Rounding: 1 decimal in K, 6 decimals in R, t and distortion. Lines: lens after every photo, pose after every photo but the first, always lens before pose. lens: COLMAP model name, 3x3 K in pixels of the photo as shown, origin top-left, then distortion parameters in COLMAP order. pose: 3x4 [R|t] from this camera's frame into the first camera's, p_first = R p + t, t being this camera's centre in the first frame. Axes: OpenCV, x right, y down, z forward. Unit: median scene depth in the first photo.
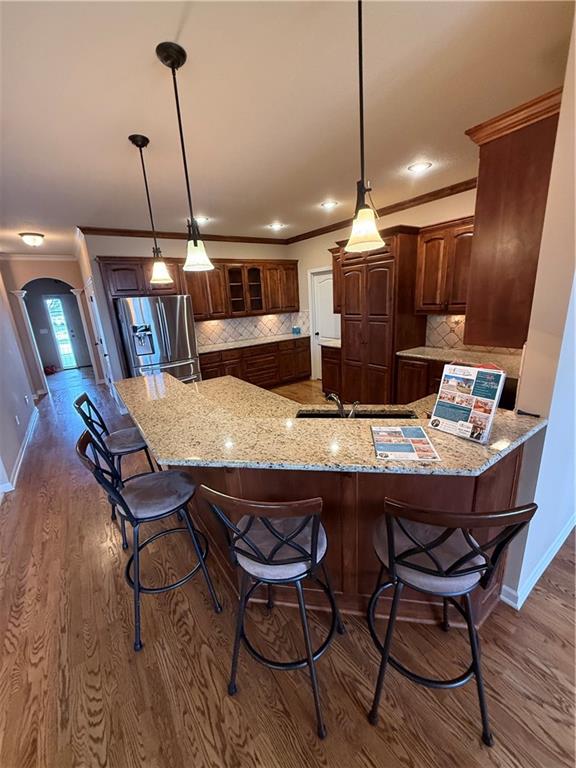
lens RADIAL K [[304.0, 0, 282.5], [0, 304.0, 380.6], [0, 0, 1]] dist [0.000140, 0.000233]
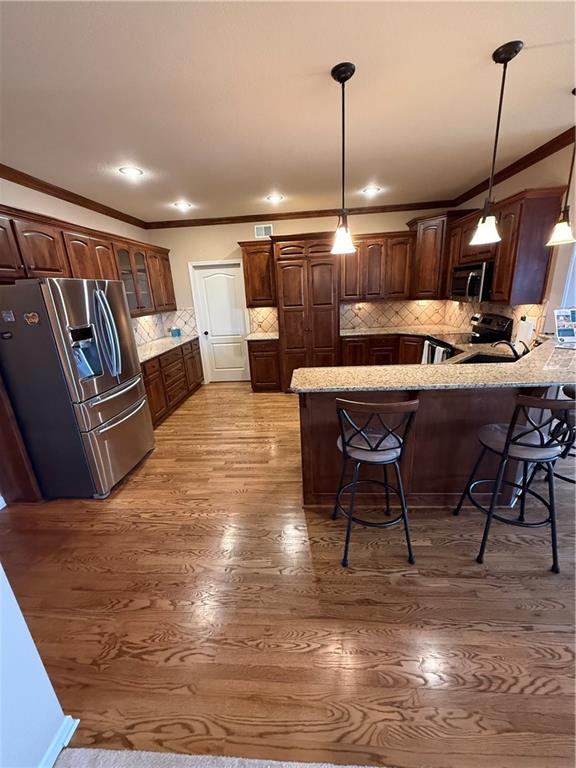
lens RADIAL K [[304.0, 0, 284.5], [0, 304.0, 385.1], [0, 0, 1]] dist [0.000140, 0.000233]
pose [[0.626171, -0.207450, 0.751582, -0.586409], [0.218486, 0.972020, 0.086266, -0.037042], [-0.748448, 0.110193, 0.653975, 0.302803]]
